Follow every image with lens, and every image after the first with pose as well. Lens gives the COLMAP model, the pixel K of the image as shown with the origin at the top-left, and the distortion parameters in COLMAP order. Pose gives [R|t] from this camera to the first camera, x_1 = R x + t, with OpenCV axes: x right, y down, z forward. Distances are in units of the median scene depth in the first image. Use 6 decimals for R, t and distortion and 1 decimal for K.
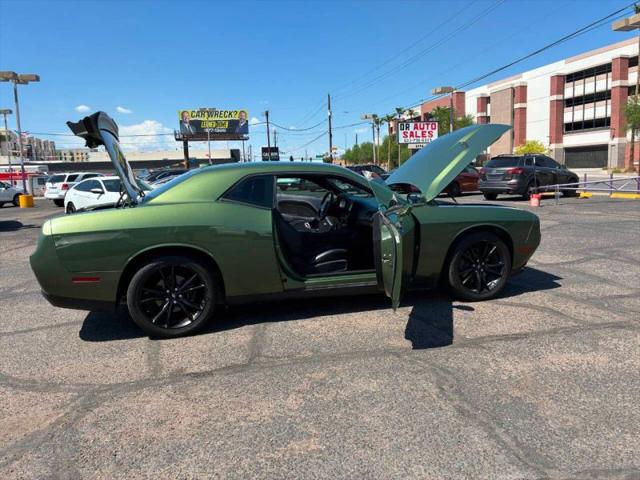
lens RADIAL K [[488.9, 0, 319.4], [0, 488.9, 233.6], [0, 0, 1]] dist [0.053762, -0.076127]
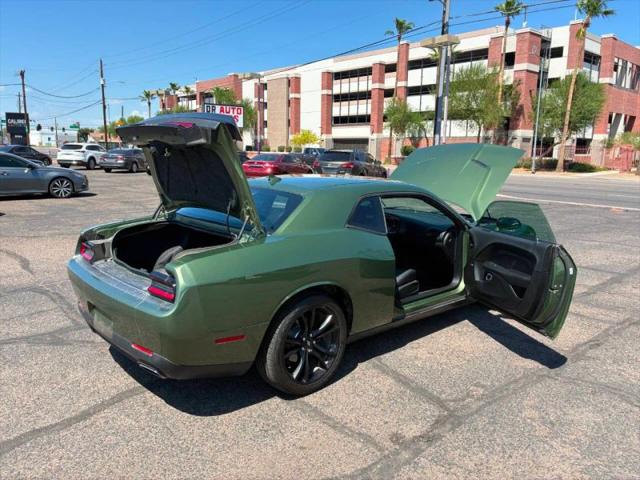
lens RADIAL K [[488.9, 0, 321.9], [0, 488.9, 235.0], [0, 0, 1]] dist [0.053762, -0.076127]
pose [[0.888812, -0.025741, 0.457549, -0.048519], [0.005705, 0.998965, 0.045119, -0.007092], [-0.458237, -0.037492, 0.888039, 0.018764]]
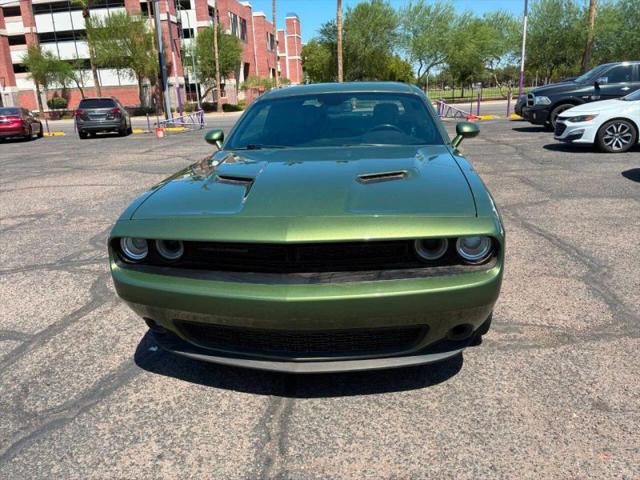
lens RADIAL K [[488.9, 0, 323.2], [0, 488.9, 236.3], [0, 0, 1]] dist [0.053762, -0.076127]
pose [[0.340808, -0.240579, 0.908830, -0.183410], [0.150657, 0.968186, 0.199795, 0.000637], [-0.927983, 0.068830, 0.366211, 0.041284]]
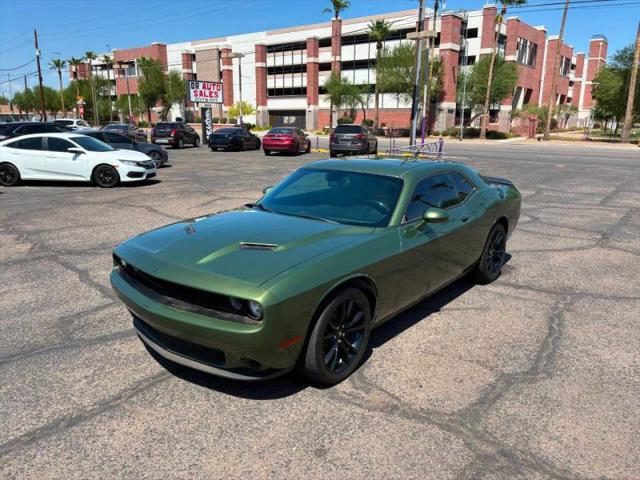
lens RADIAL K [[488.9, 0, 319.9], [0, 488.9, 235.5], [0, 0, 1]] dist [0.053762, -0.076127]
pose [[0.786852, -0.098720, 0.609195, -0.172024], [0.039527, 0.993158, 0.109888, -0.003156], [-0.615875, -0.062386, 0.785370, -0.004001]]
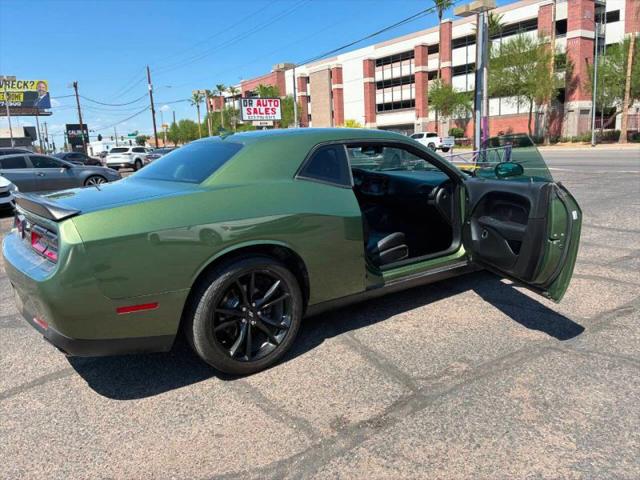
lens RADIAL K [[488.9, 0, 318.5], [0, 488.9, 231.6], [0, 0, 1]] dist [0.053762, -0.076127]
pose [[0.933472, -0.072593, 0.351227, -0.033111], [0.059494, 0.997076, 0.047960, -0.001587], [-0.353681, -0.023873, 0.935061, 0.022380]]
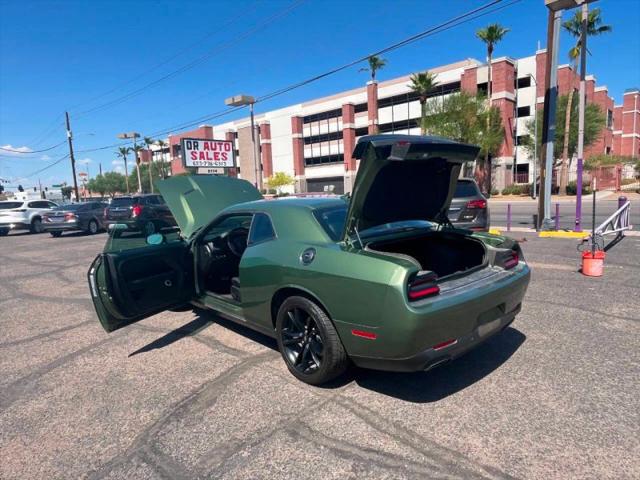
lens RADIAL K [[404.1, 0, 315.4], [0, 404.1, 239.4], [0, 0, 1]] dist [0.006761, -0.008873]
pose [[0.843510, -0.067504, 0.532855, -0.006170], [0.081858, 0.996638, -0.003323, -0.032001], [-0.530839, 0.046422, 0.846200, 0.222617]]
